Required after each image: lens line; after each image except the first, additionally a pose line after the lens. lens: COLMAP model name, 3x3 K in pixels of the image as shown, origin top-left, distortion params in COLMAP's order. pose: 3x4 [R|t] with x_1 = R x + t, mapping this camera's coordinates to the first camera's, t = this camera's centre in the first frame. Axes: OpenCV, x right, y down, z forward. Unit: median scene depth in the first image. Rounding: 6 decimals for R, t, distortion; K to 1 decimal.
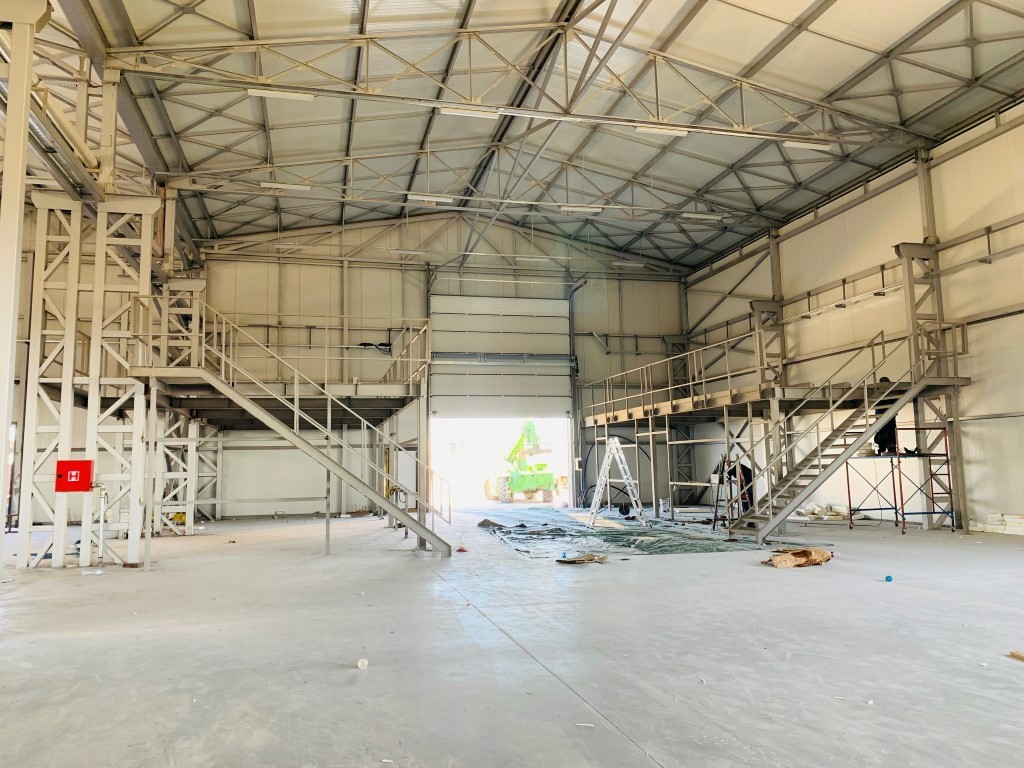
lens RADIAL K [[771.2, 0, 495.8], [0, 771.2, 382.1], [0, 0, 1]] dist [0.045190, -0.000660]
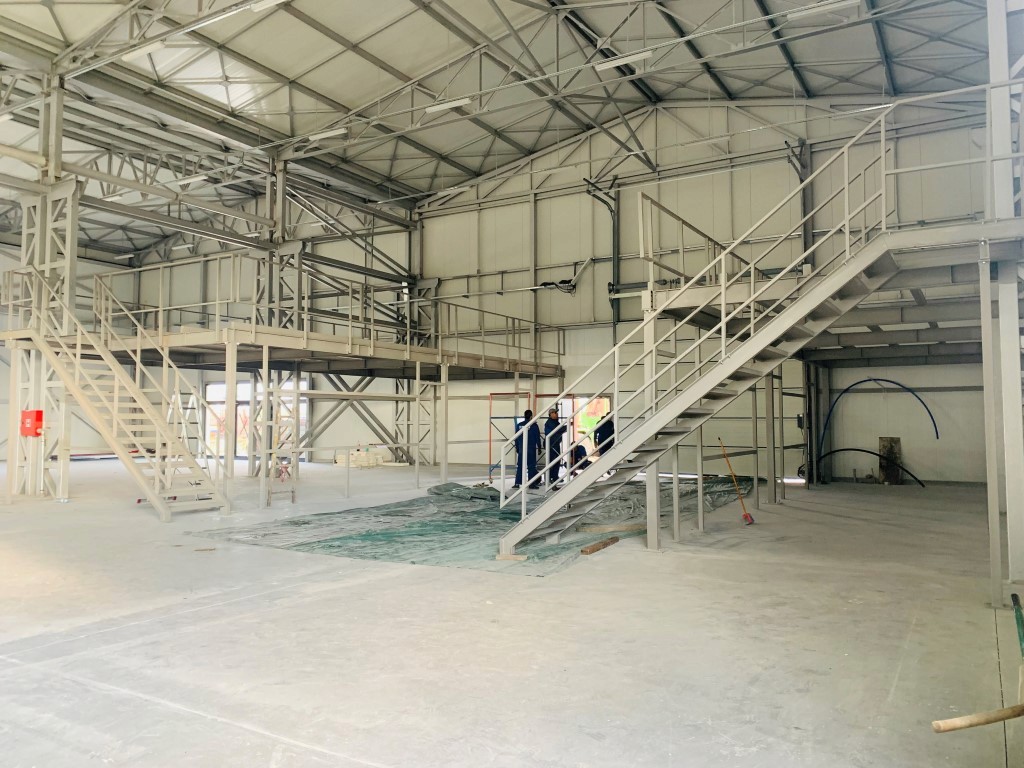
lens RADIAL K [[771.2, 0, 495.8], [0, 771.2, 382.1], [0, 0, 1]] dist [0.045190, -0.000660]
pose [[0.705185, -0.022797, -0.708657, 0.421487], [0.065236, 0.997330, 0.032833, 0.031816], [0.706016, -0.069383, 0.704789, 0.319344]]
